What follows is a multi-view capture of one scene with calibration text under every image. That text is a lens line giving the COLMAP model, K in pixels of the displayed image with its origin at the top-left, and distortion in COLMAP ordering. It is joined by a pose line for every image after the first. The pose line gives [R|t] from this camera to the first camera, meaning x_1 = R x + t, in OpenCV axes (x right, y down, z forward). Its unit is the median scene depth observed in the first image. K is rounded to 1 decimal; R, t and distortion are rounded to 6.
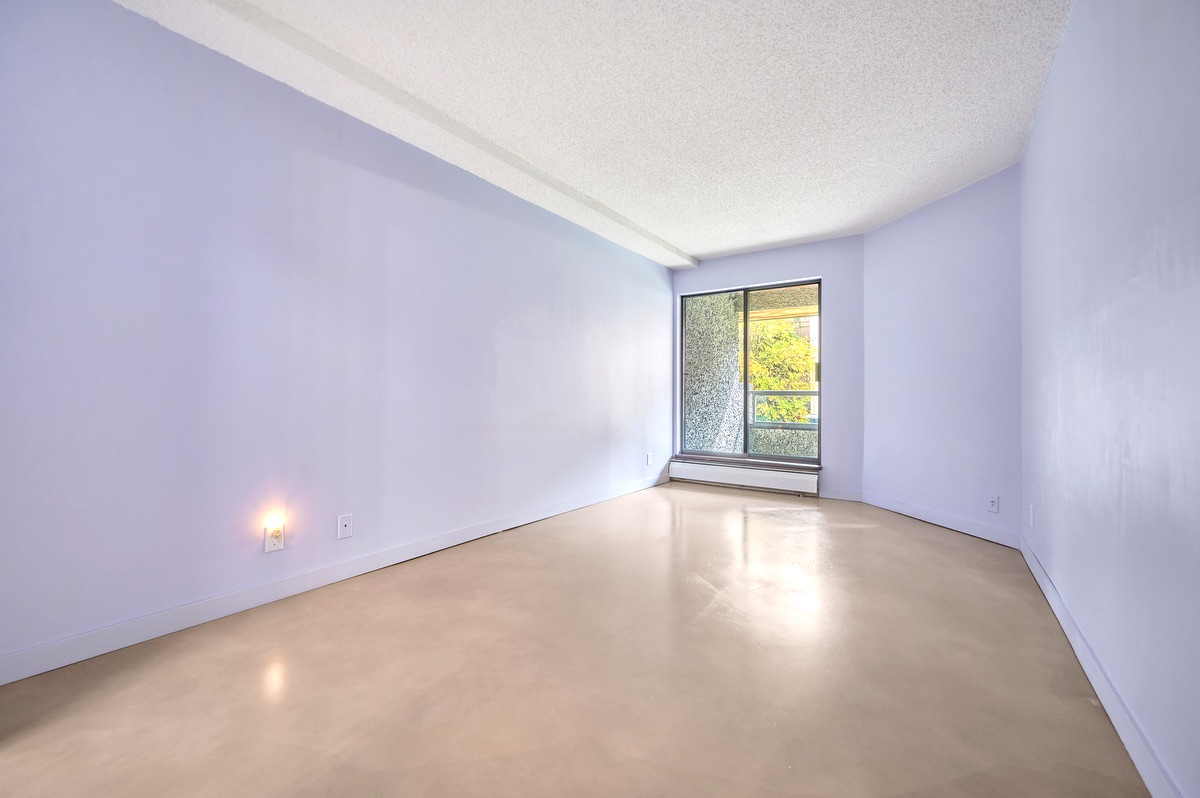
lens RADIAL K [[483.0, 0, 607.2], [0, 483.0, 393.8], [0, 0, 1]] dist [-0.000549, -0.000011]
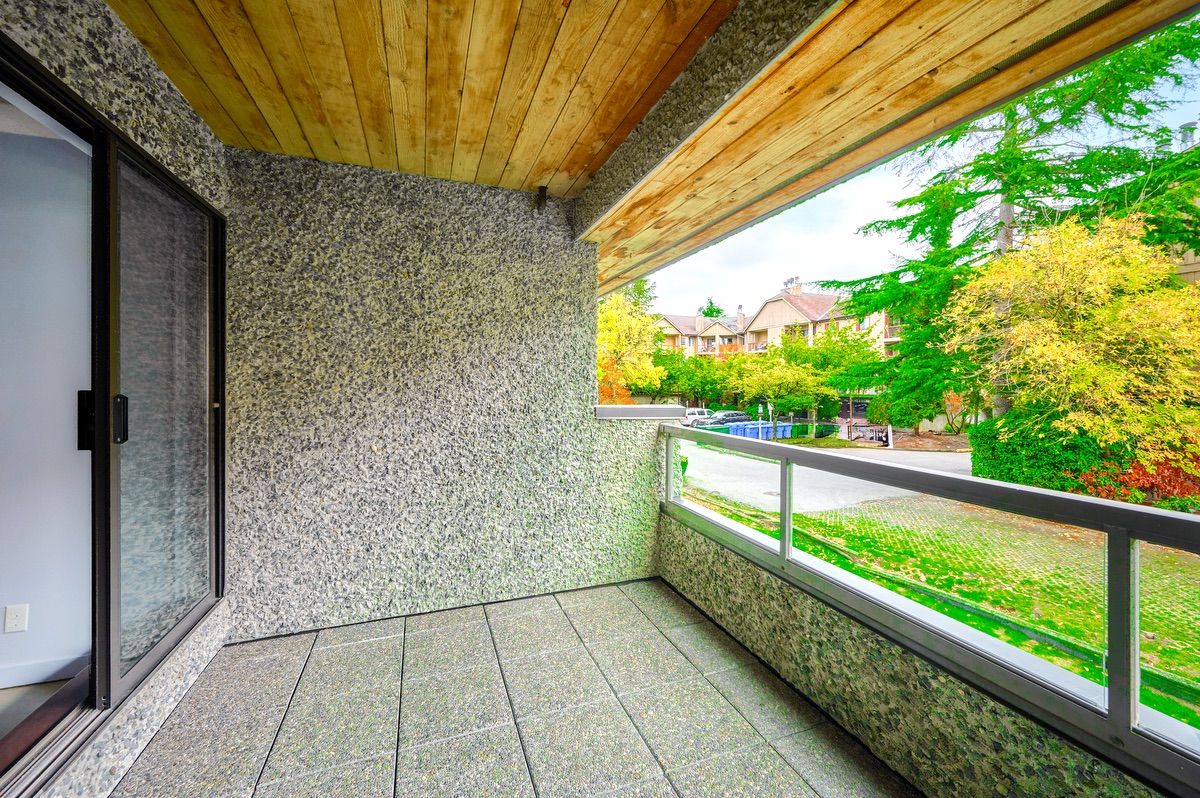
lens RADIAL K [[477.4, 0, 606.5], [0, 477.4, 382.8], [0, 0, 1]] dist [-0.000204, 0.000125]
pose [[0.825438, -0.001067, -0.564492, 0.673067], [0.003260, 0.999991, 0.002876, -0.060107], [0.564483, -0.004214, 0.825434, 0.863219]]
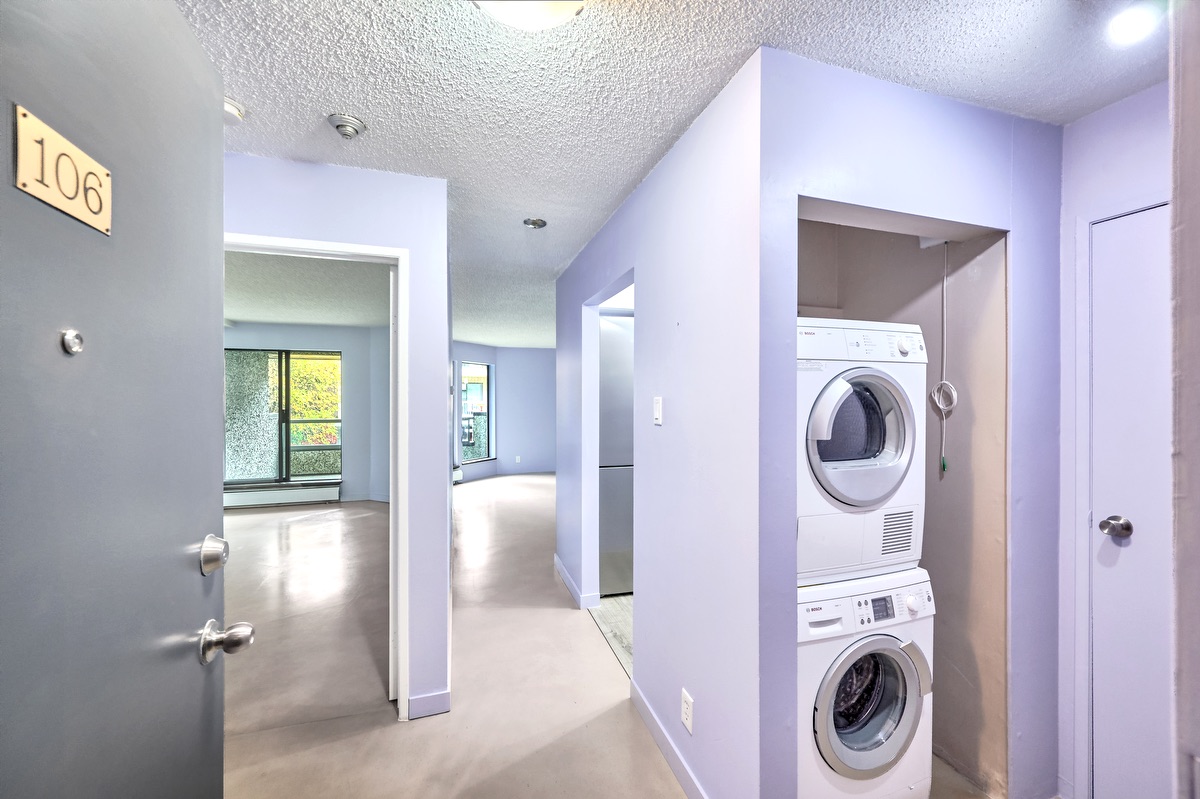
lens RADIAL K [[469.2, 0, 606.1], [0, 469.2, 397.8], [0, 0, 1]] dist [-0.000842, -0.000137]
pose [[0.610068, -0.008387, 0.792305, -0.161976], [0.000290, 0.999946, 0.010361, -0.096965], [-0.792349, -0.006091, 0.610038, -0.421293]]
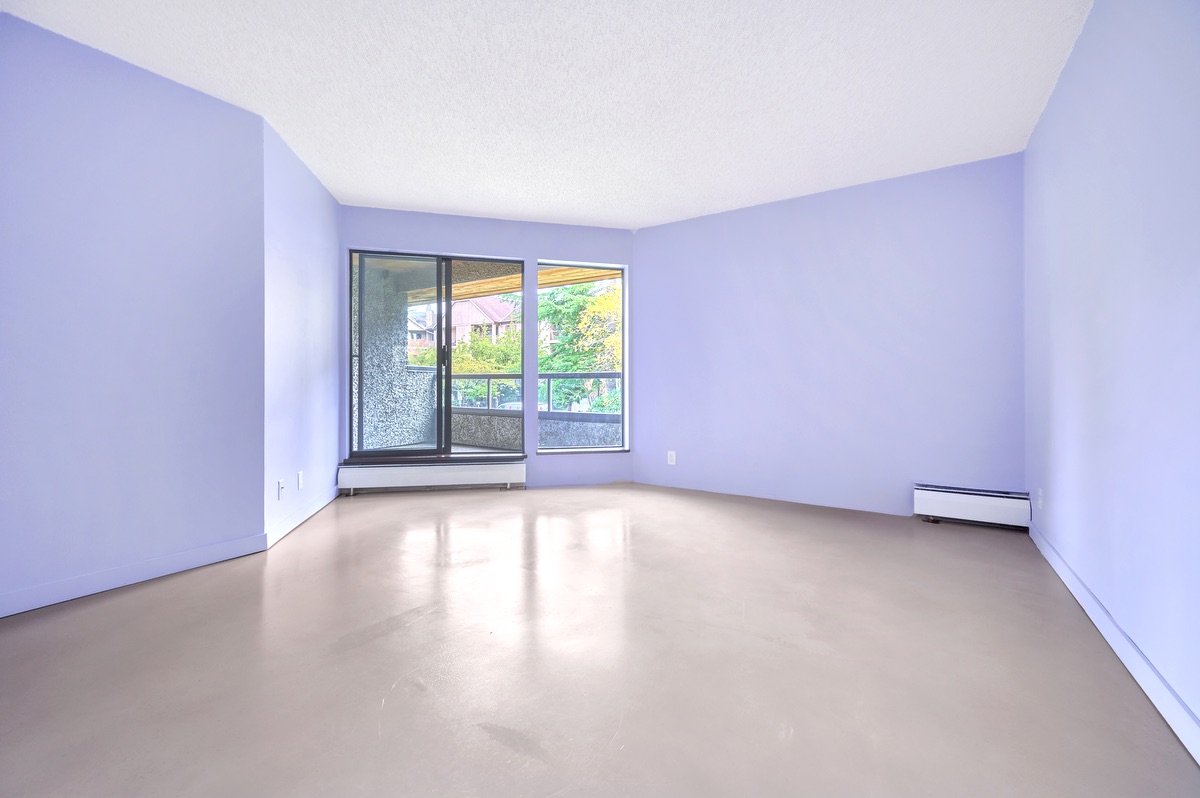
lens RADIAL K [[483.9, 0, 603.9], [0, 483.9, 381.3], [0, 0, 1]] dist [-0.001745, -0.000244]
pose [[0.999596, -0.006666, 0.027630, 0.830855], [0.006430, 0.999942, 0.008641, 0.001980], [-0.027686, -0.008460, 0.999581, 0.034082]]
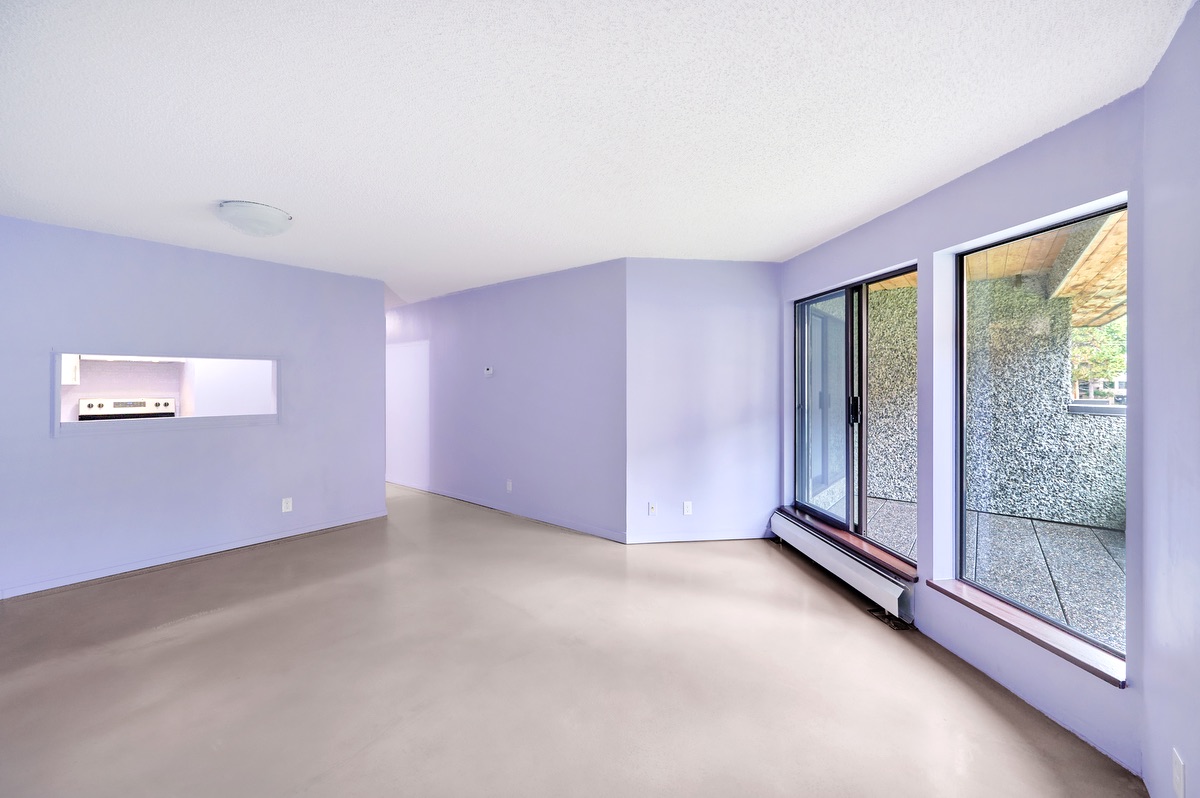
lens RADIAL K [[477.4, 0, 606.5], [0, 477.4, 382.8], [0, 0, 1]] dist [-0.000204, 0.000125]
pose [[-0.064544, -0.006947, -0.997891, 1.235245], [0.002261, 0.999972, -0.007108, -0.066354], [0.997912, -0.002715, -0.064526, 0.557956]]
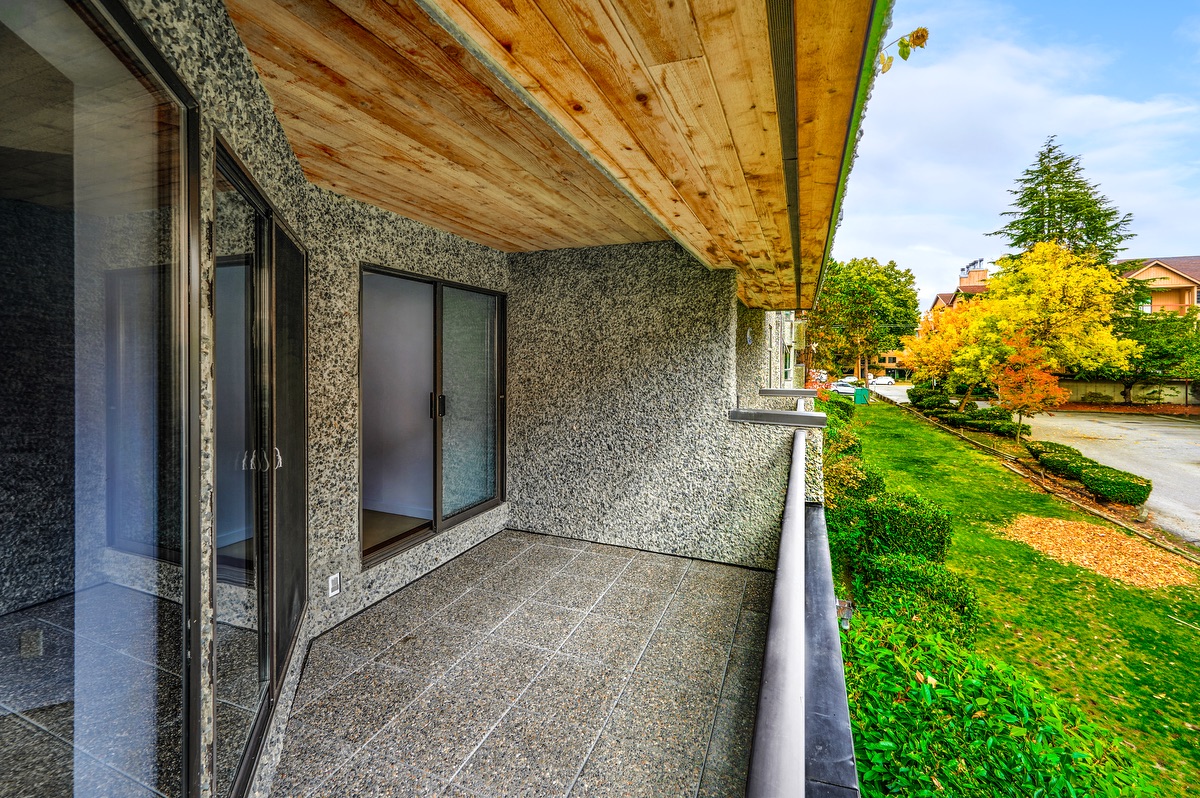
lens RADIAL K [[487.0, 0, 606.1], [0, 487.0, 360.6], [0, 0, 1]] dist [-0.001079, -0.000041]
pose [[0.222648, 0.002407, -0.974896, 0.951006], [0.001271, 0.999995, 0.002760, -0.099502], [0.974898, -0.001854, 0.222644, 1.001303]]
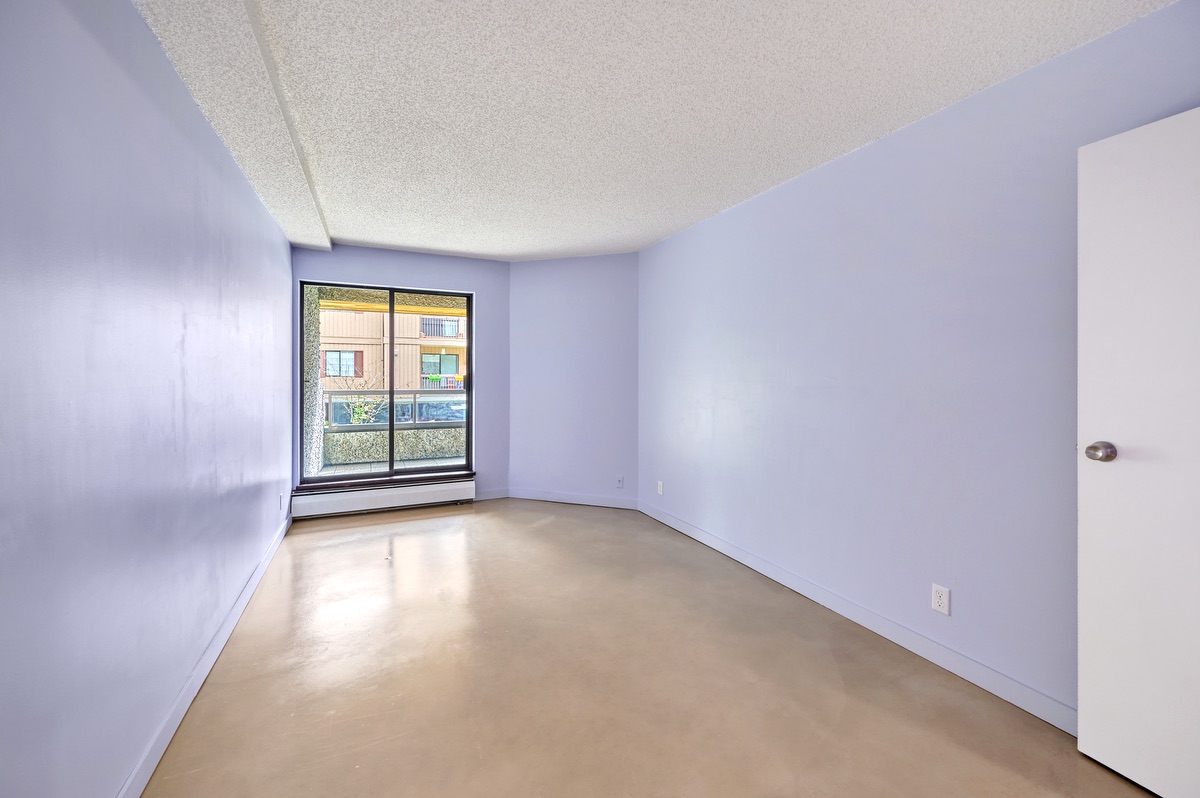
lens RADIAL K [[484.3, 0, 605.4], [0, 484.3, 373.9], [0, 0, 1]] dist [-0.000633, -0.000039]
pose [[0.500393, -0.005282, 0.865782, -0.276774], [-0.004852, 0.999949, 0.008905, -0.062890], [-0.865785, -0.008657, 0.500341, 0.183535]]
